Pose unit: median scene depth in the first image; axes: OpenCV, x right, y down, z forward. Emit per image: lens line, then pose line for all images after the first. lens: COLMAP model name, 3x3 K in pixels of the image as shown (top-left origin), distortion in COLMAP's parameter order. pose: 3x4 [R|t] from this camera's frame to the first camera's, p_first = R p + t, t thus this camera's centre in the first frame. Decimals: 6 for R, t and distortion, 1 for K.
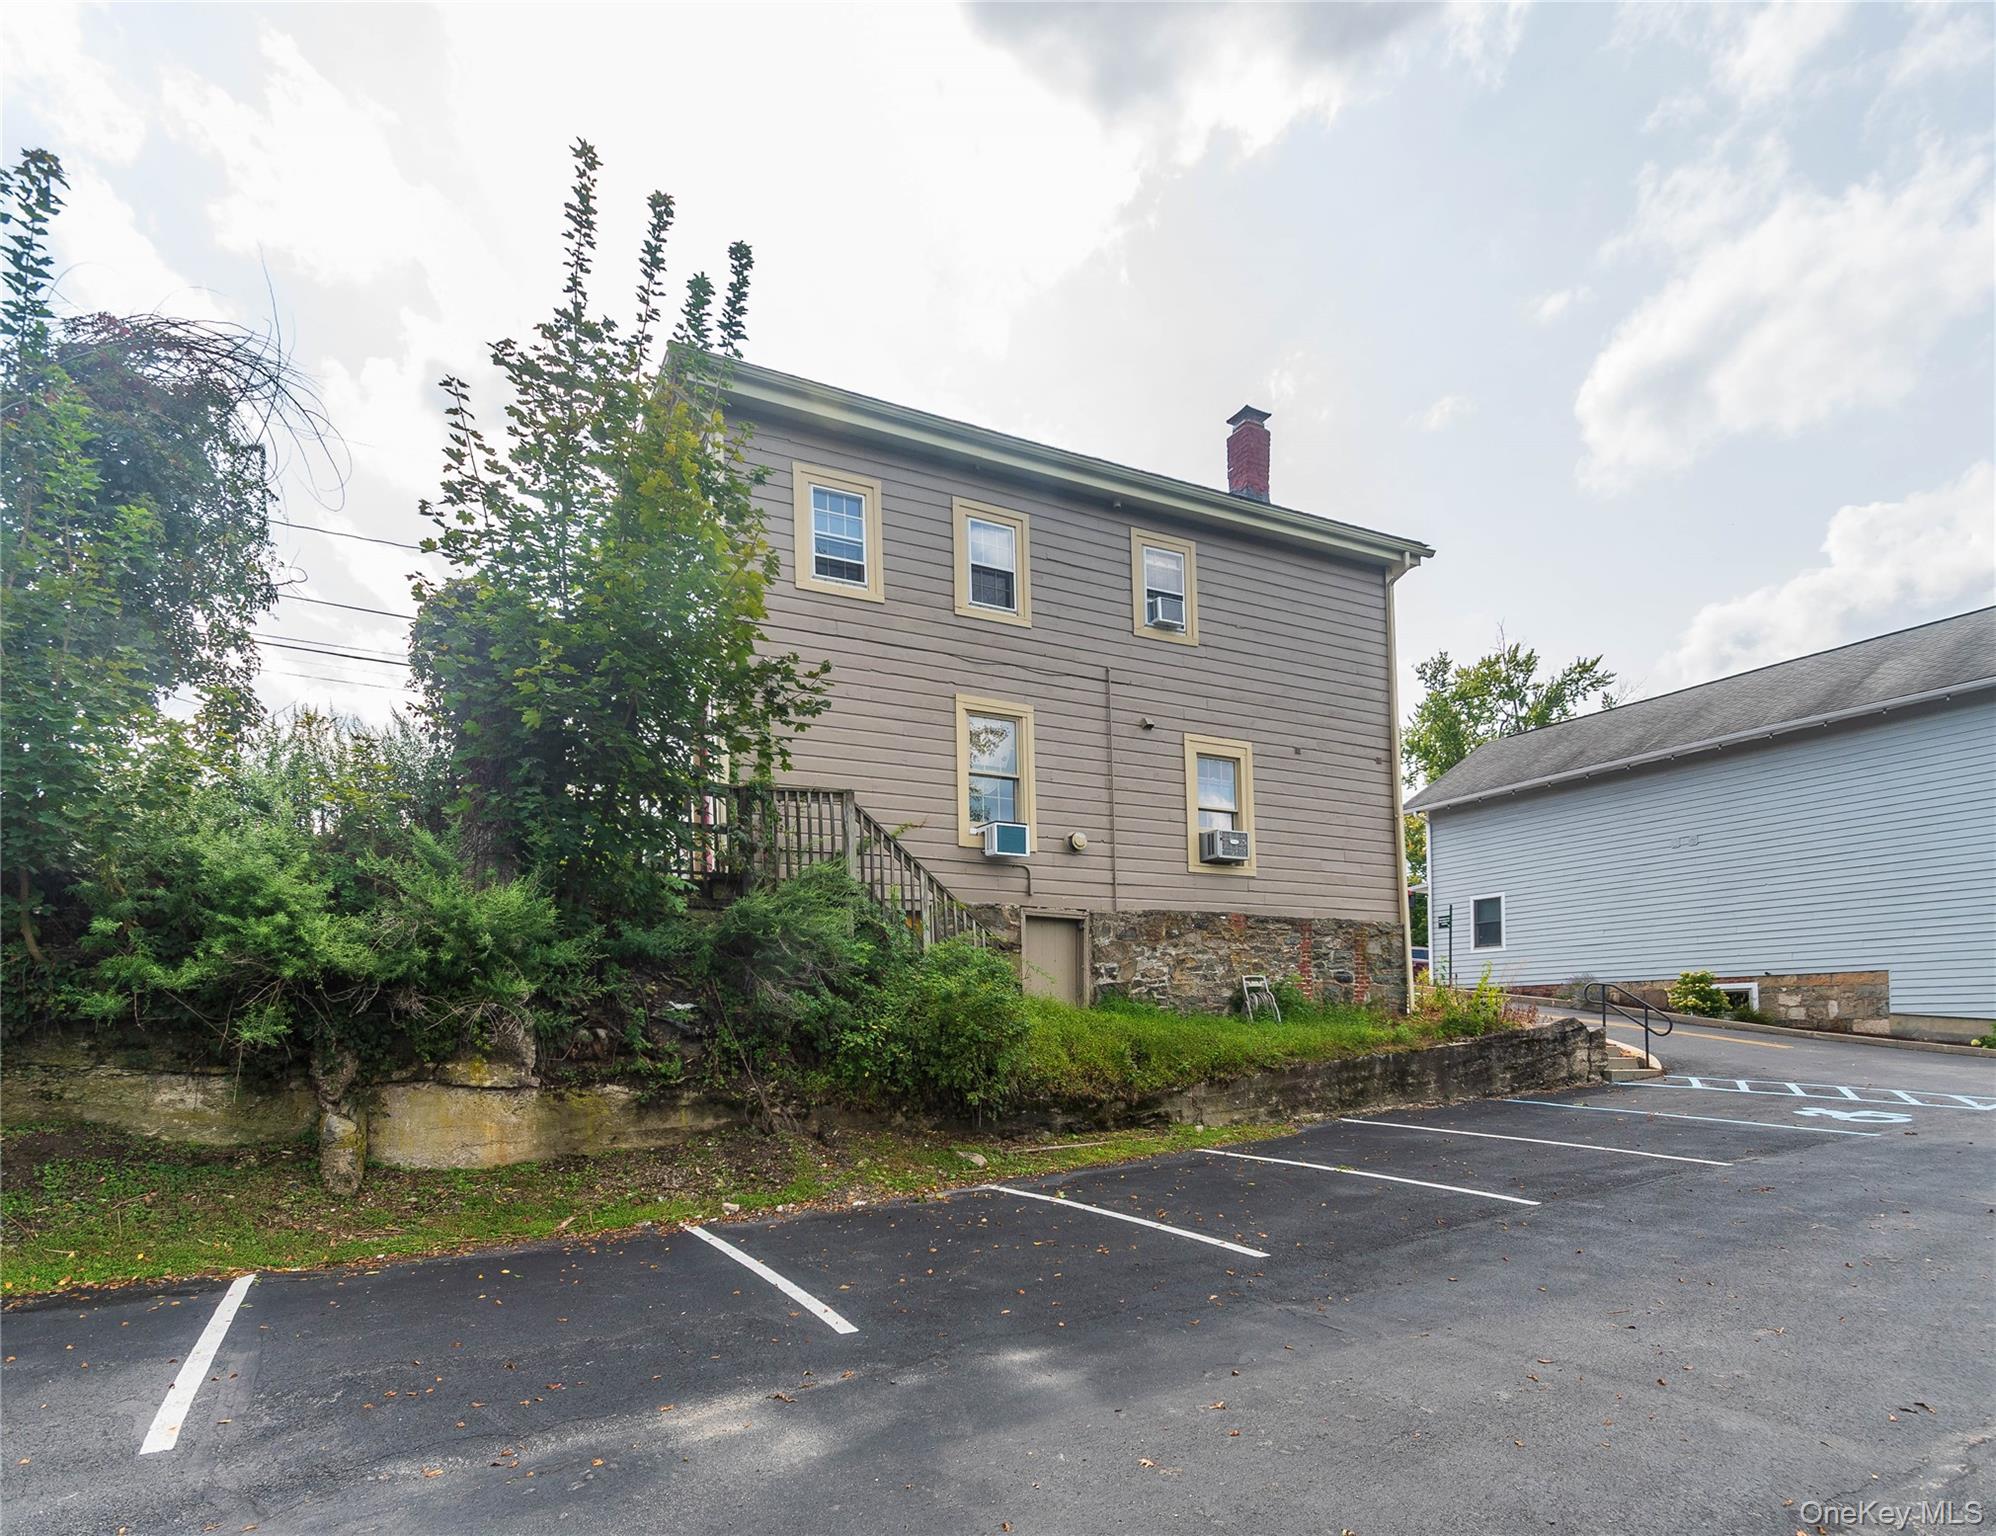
lens RADIAL K [[1015.1, 0, 921.7], [0, 1015.1, 767.8], [0, 0, 1]] dist [-0.000511, 0.000255]
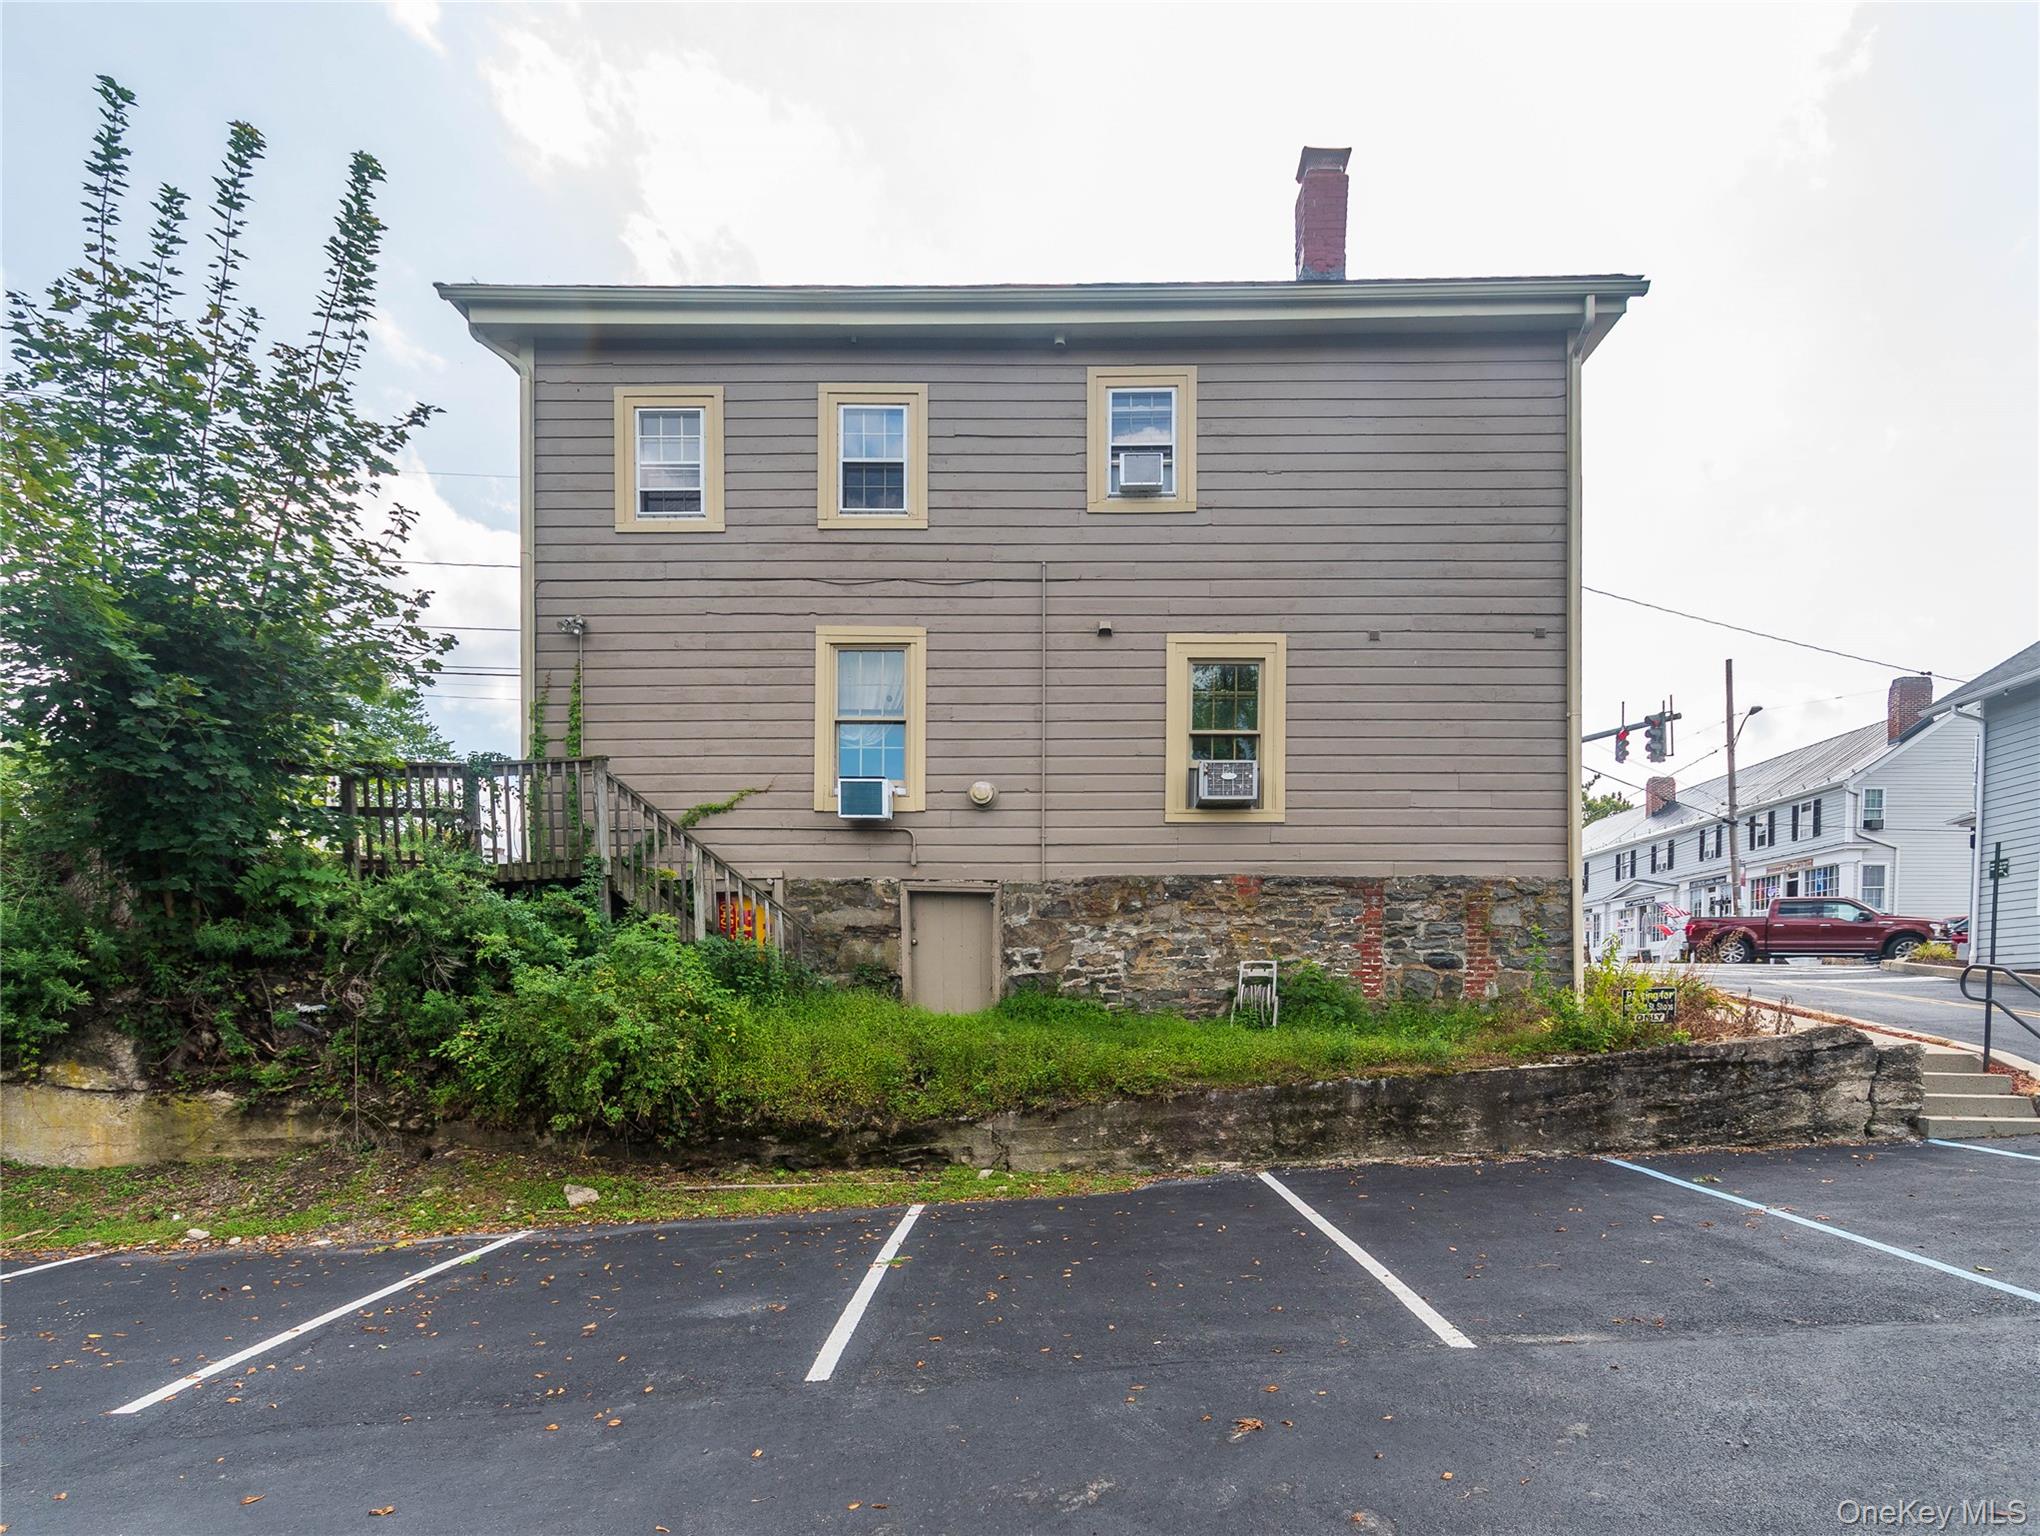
lens RADIAL K [[1027.7, 0, 1048.2], [0, 1027.7, 821.9], [0, 0, 1]] dist [0.005378, -0.000443]
pose [[0.900799, -0.068392, -0.428817, 0.535015], [0.100444, 0.993555, 0.052536, 0.057620], [0.422460, -0.090396, 0.901862, 0.309586]]
